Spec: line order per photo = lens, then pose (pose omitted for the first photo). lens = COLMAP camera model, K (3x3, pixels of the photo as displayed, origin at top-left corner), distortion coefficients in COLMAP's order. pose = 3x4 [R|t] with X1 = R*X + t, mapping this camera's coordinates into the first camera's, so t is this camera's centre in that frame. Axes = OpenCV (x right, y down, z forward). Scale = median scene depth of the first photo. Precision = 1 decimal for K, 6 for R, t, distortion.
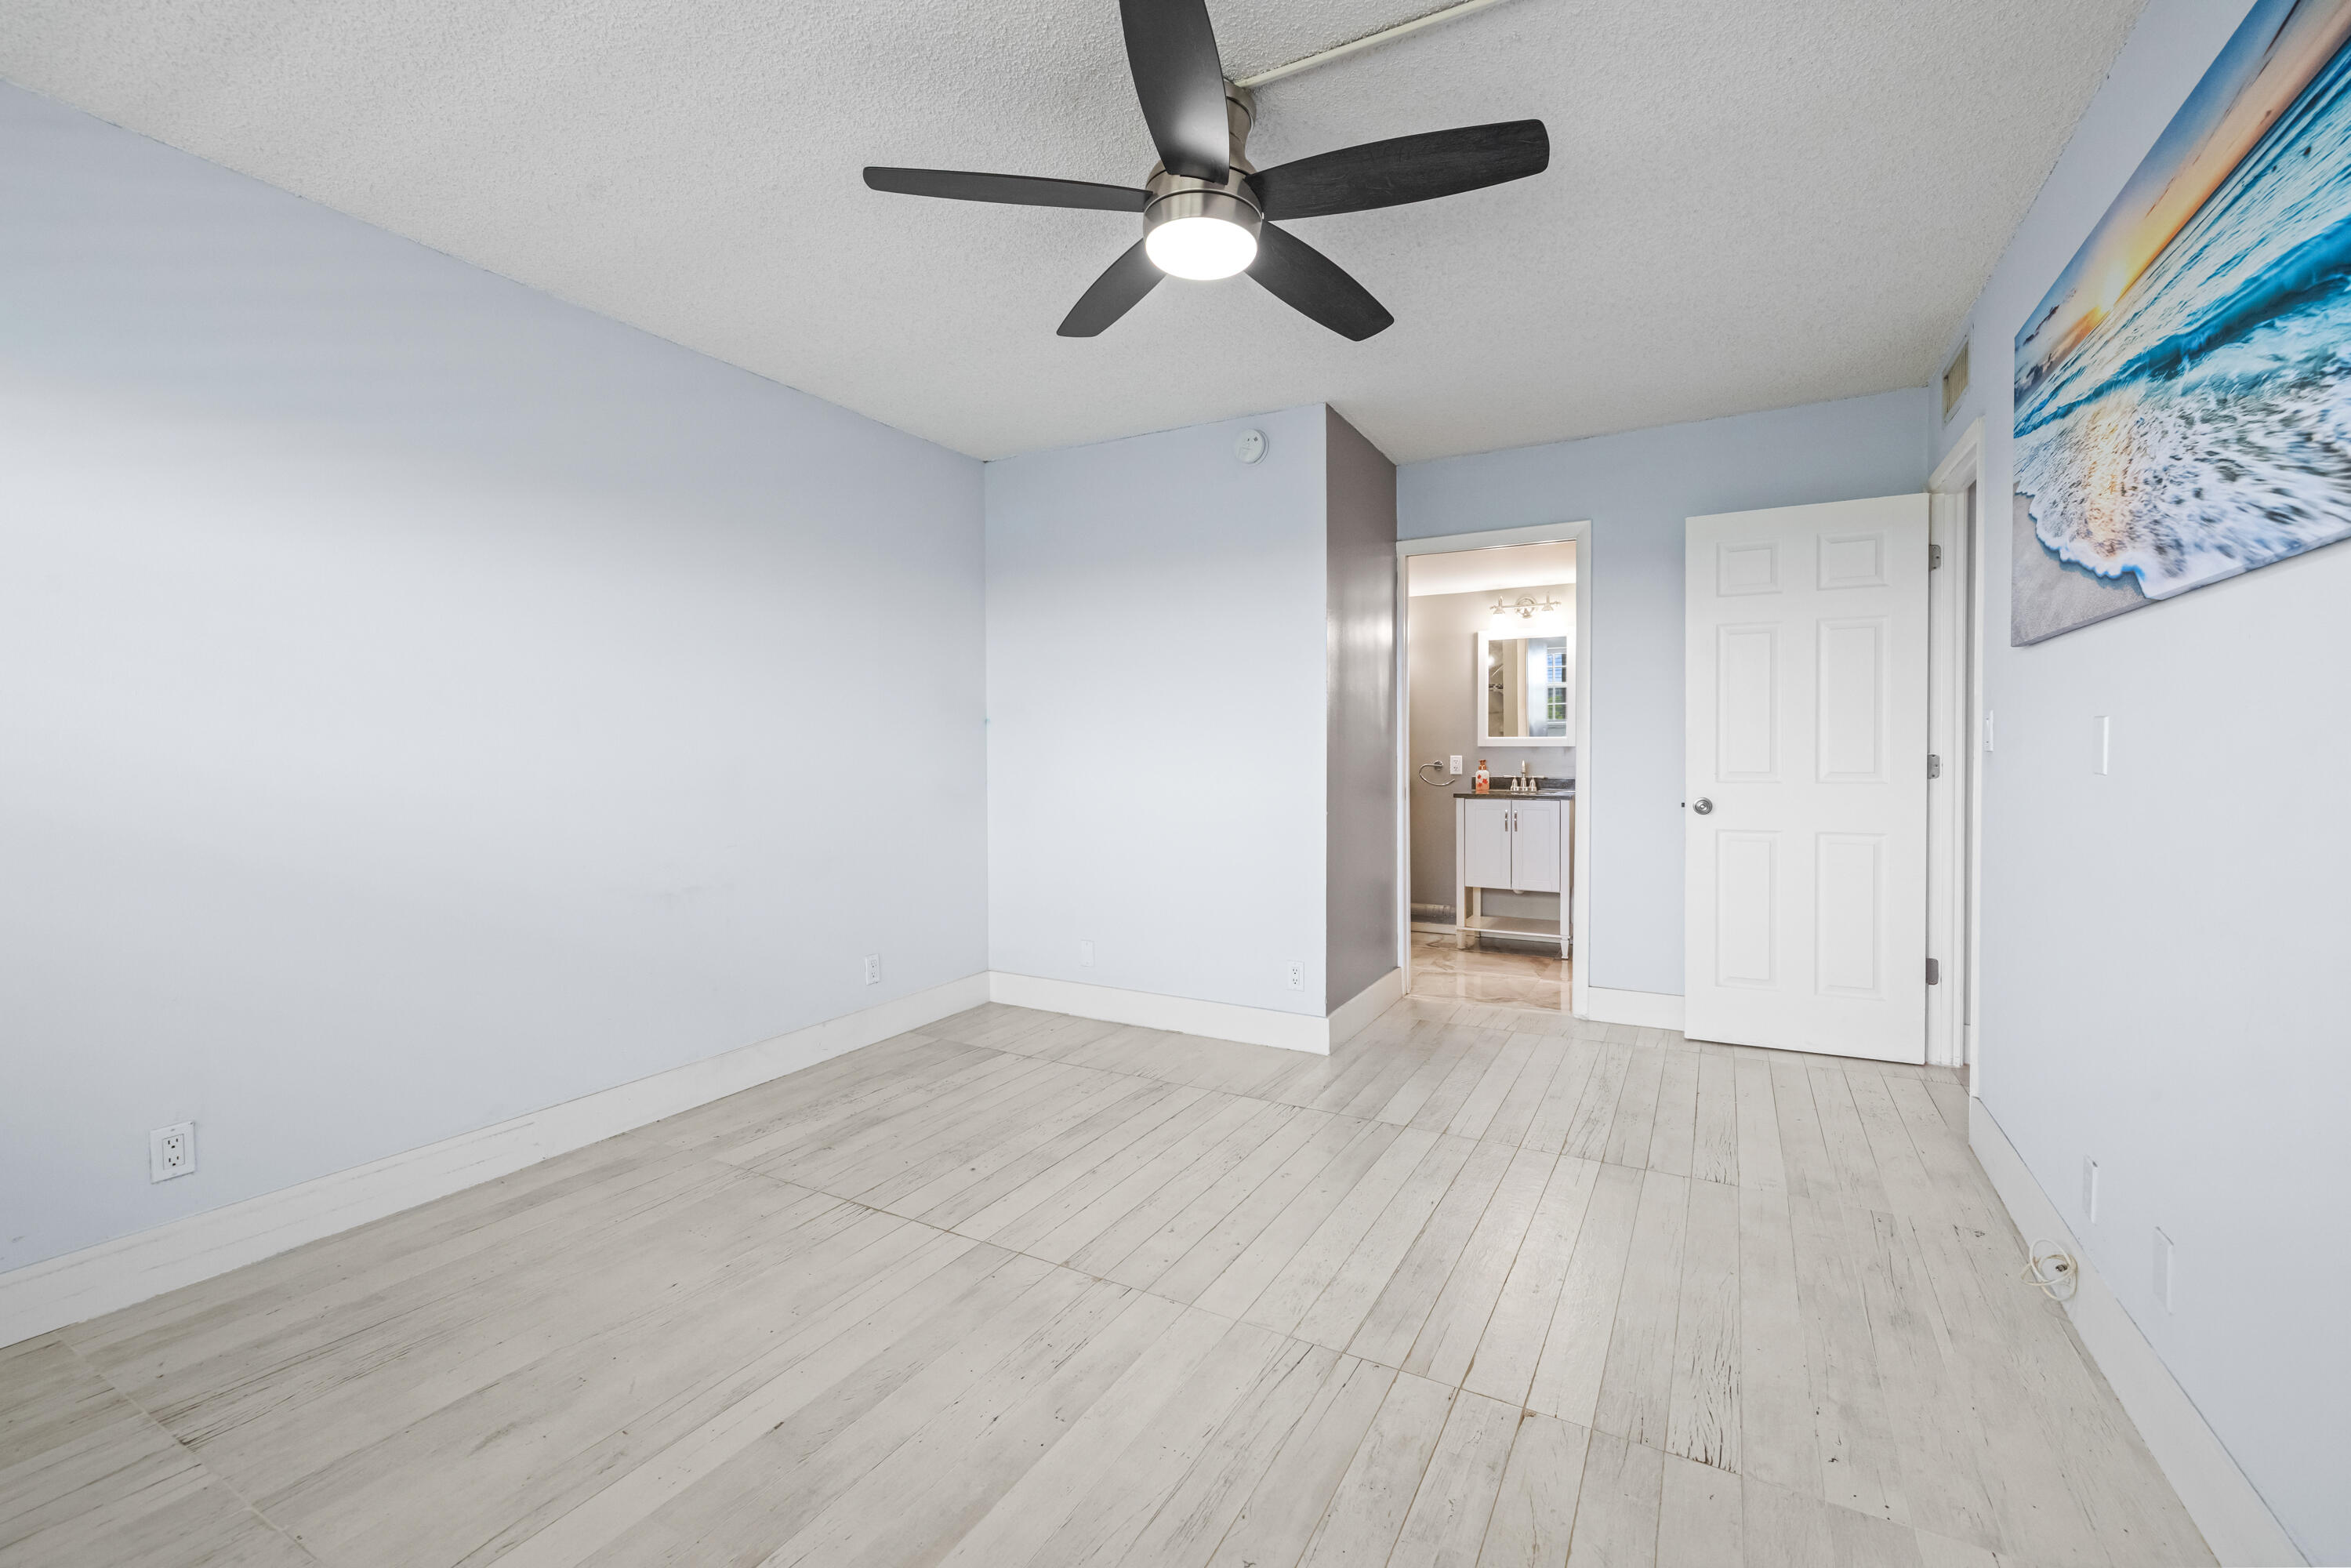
lens RADIAL K [[992.9, 0, 1181.8], [0, 992.9, 772.8], [0, 0, 1]] dist [0.002195, -0.000366]
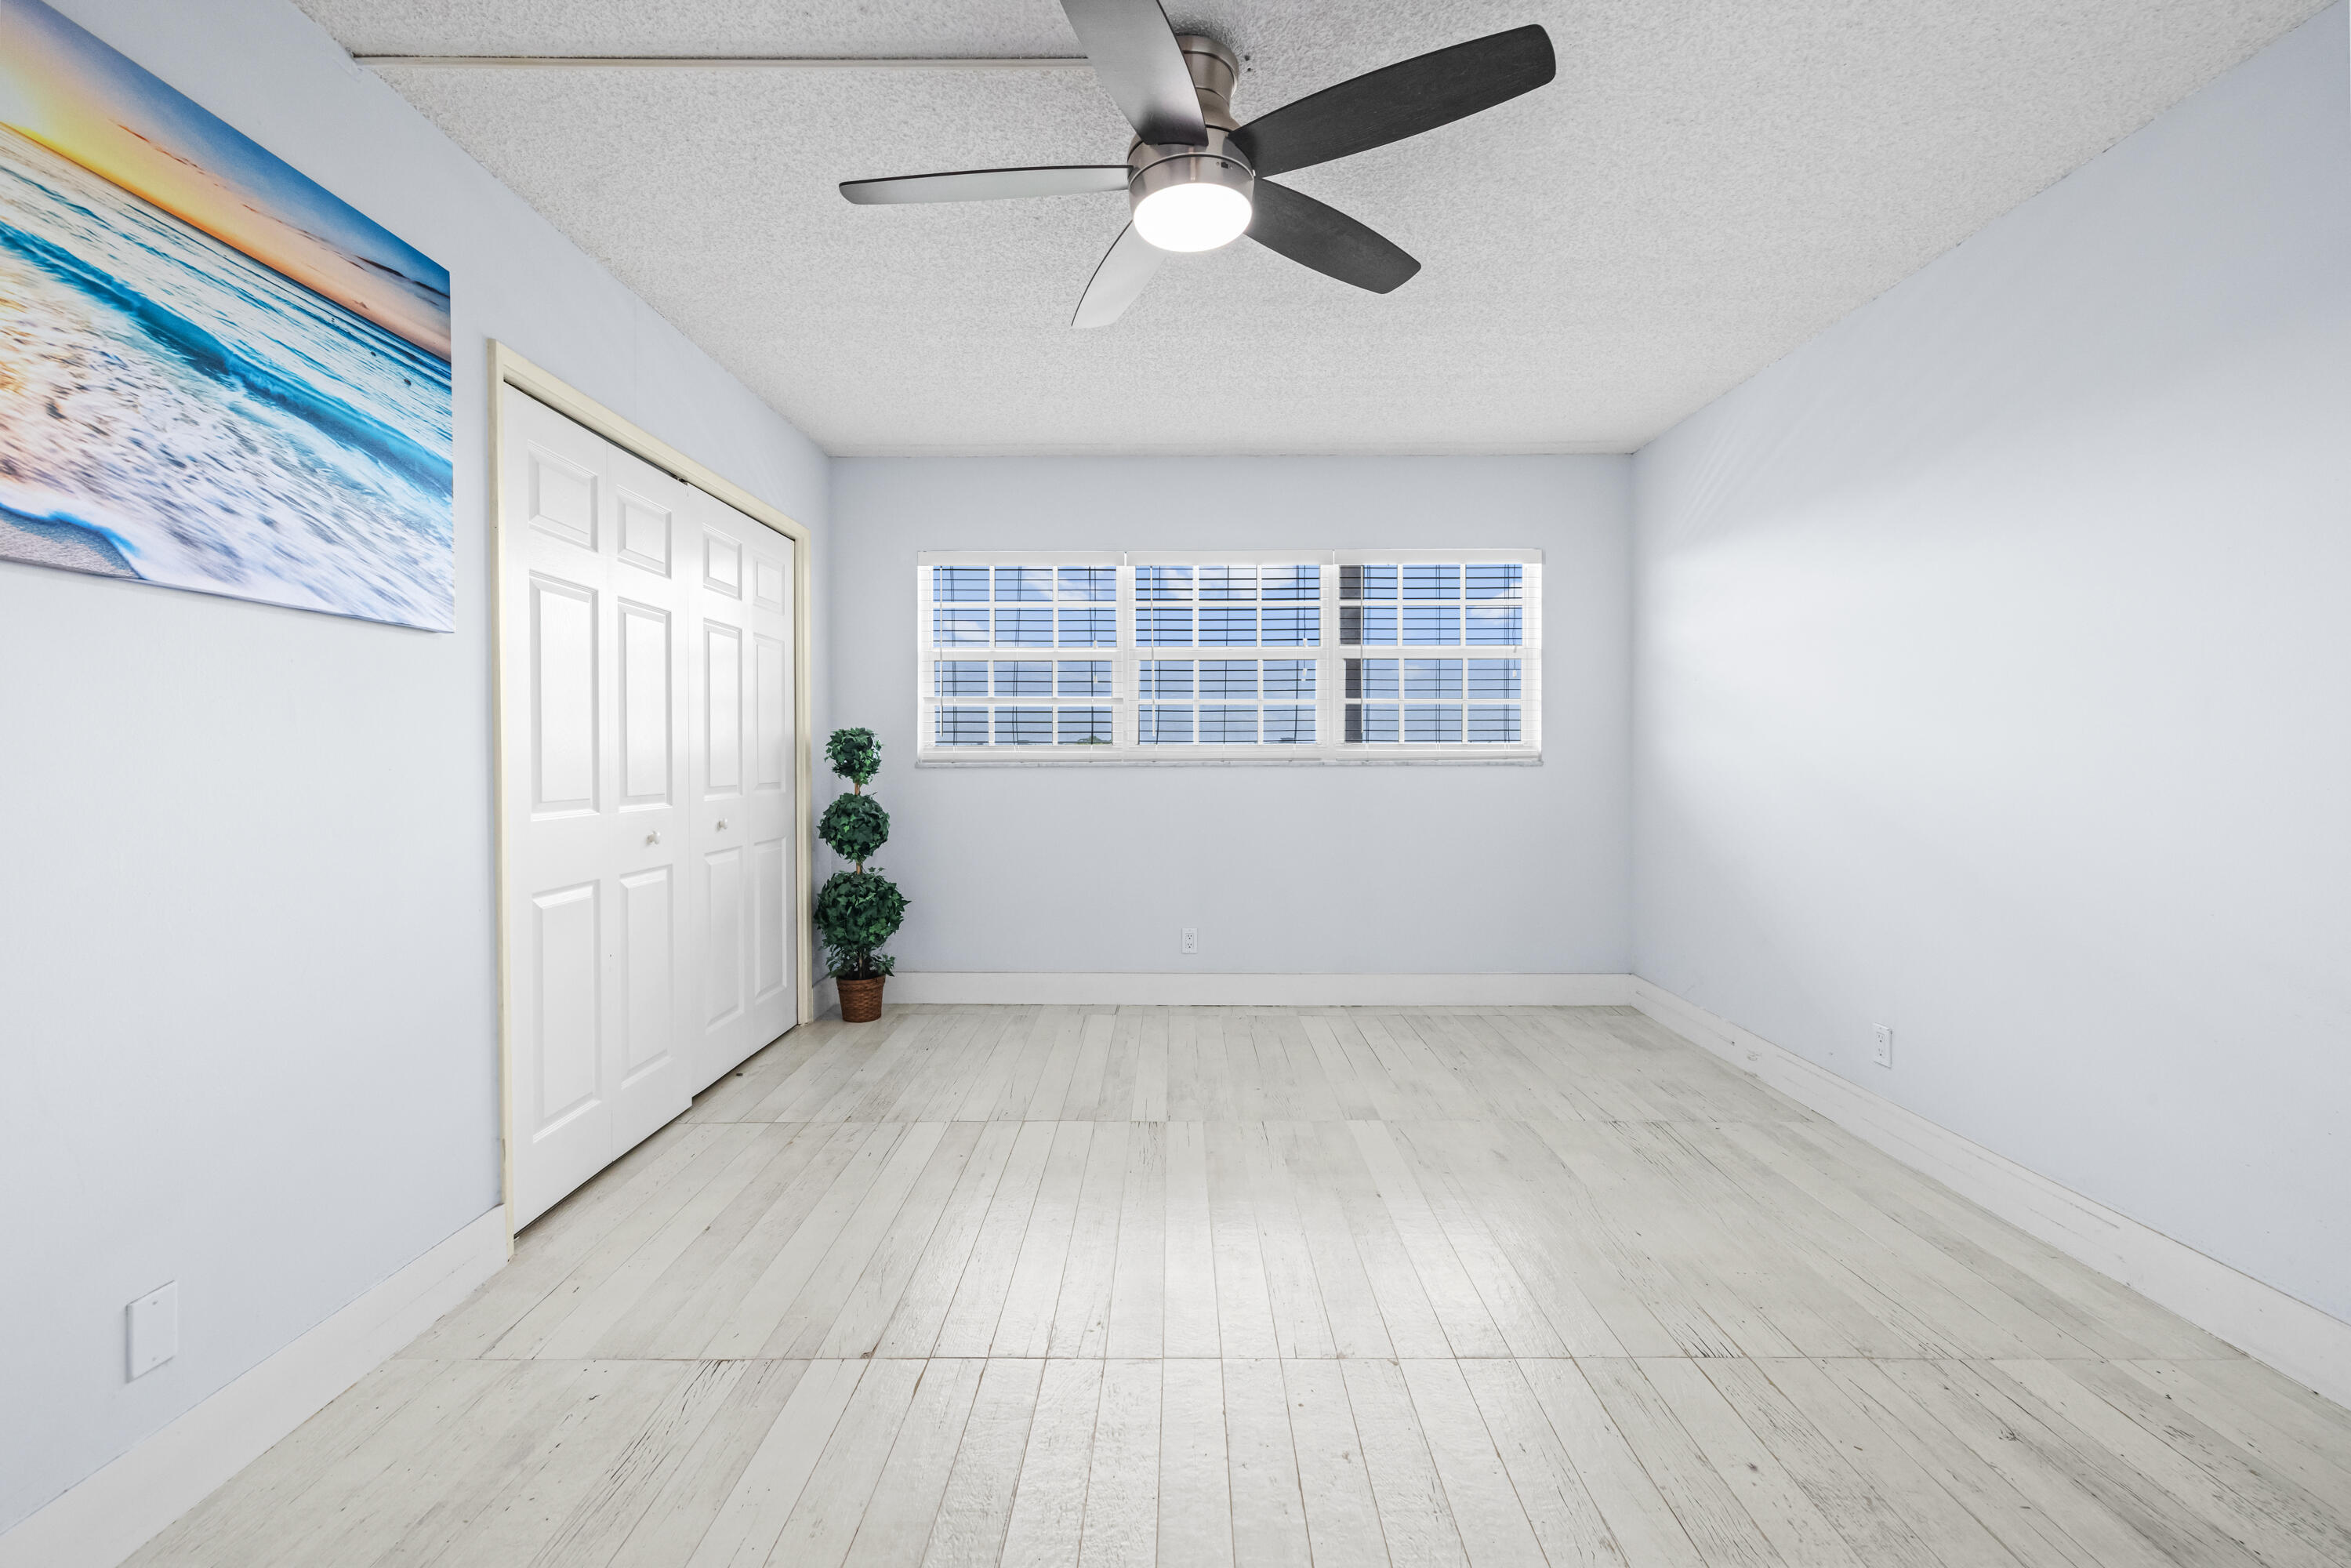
lens RADIAL K [[992.9, 0, 1168.8], [0, 992.9, 772.3], [0, 0, 1]] dist [0.002195, -0.000366]
pose [[-0.881298, 0.014229, -0.472347, 0.439904], [-0.005156, 0.999198, 0.039719, -0.033967], [0.472534, 0.037440, -0.880517, 1.633121]]
